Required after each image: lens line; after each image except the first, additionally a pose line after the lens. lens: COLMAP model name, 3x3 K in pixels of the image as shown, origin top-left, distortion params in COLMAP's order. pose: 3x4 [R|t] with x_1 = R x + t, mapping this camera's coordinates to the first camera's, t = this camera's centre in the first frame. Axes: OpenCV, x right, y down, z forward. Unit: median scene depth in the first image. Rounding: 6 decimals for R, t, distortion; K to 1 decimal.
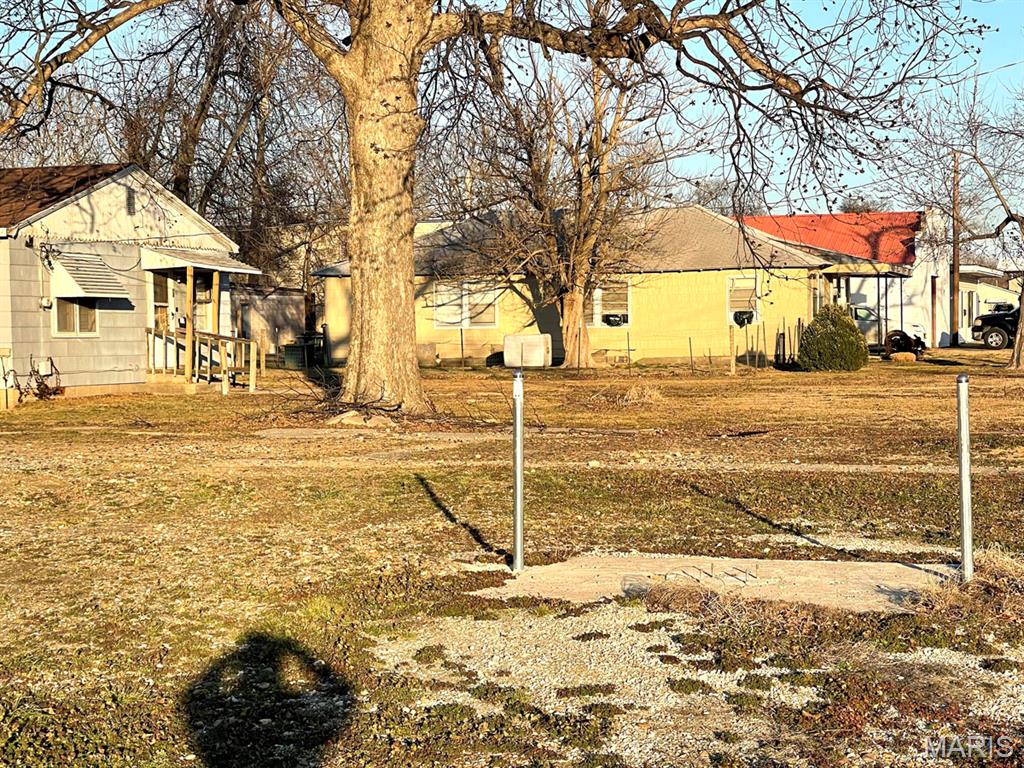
lens RADIAL K [[2162.6, 0, 513.1], [0, 2162.6, 375.6], [0, 0, 1]] dist [0.277034, 0.000000]
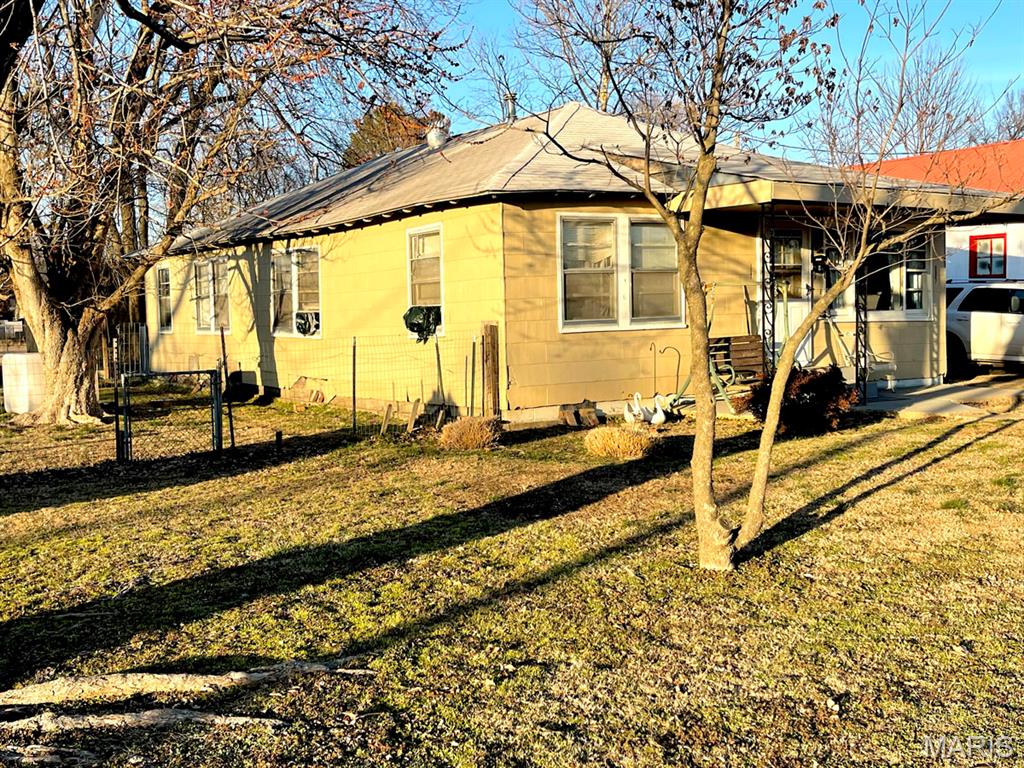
lens RADIAL K [[1126.5, 0, 509.6], [0, 1126.5, 382.9], [0, 0, 1]] dist [0.173054, 0.000000]
pose [[0.764067, 0.036957, -0.644078, 0.266041], [-0.004290, 0.998627, 0.052212, -0.025510], [0.645123, -0.037130, 0.763176, 0.811096]]
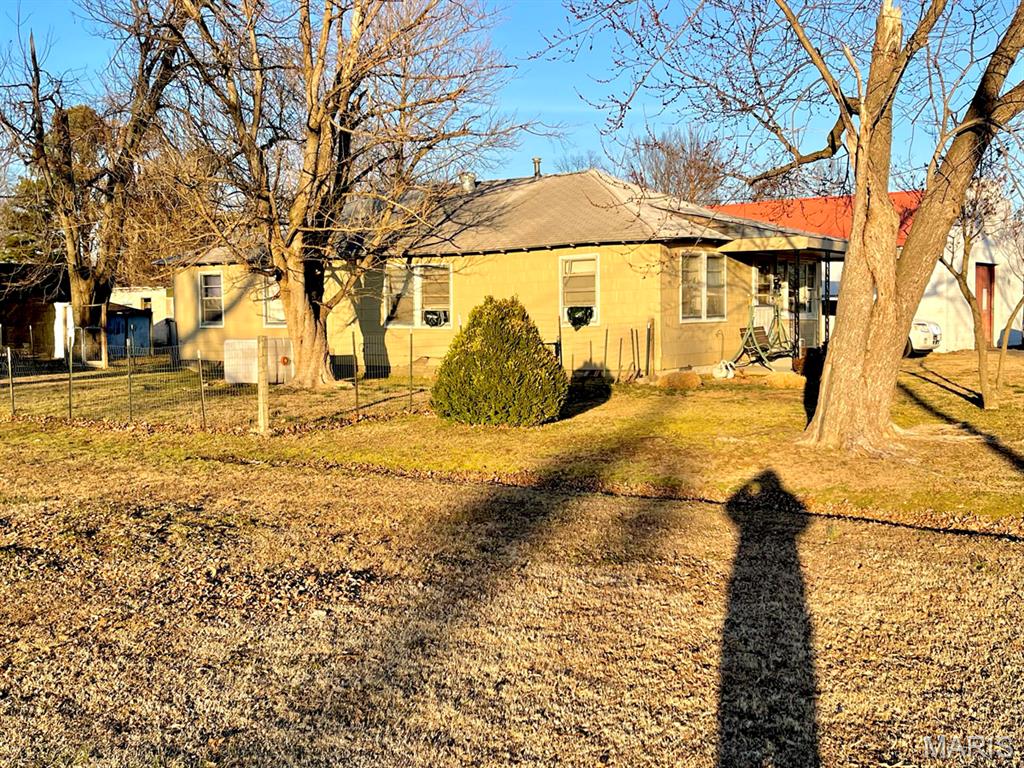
lens RADIAL K [[1126.5, 0, 513.5], [0, 1126.5, 385.5], [0, 0, 1]] dist [0.173054, 0.000000]
pose [[0.942869, 0.023410, -0.332340, 0.203704], [-0.008459, 0.998889, 0.046362, -0.020426], [0.333056, -0.040902, 0.942020, 0.630968]]
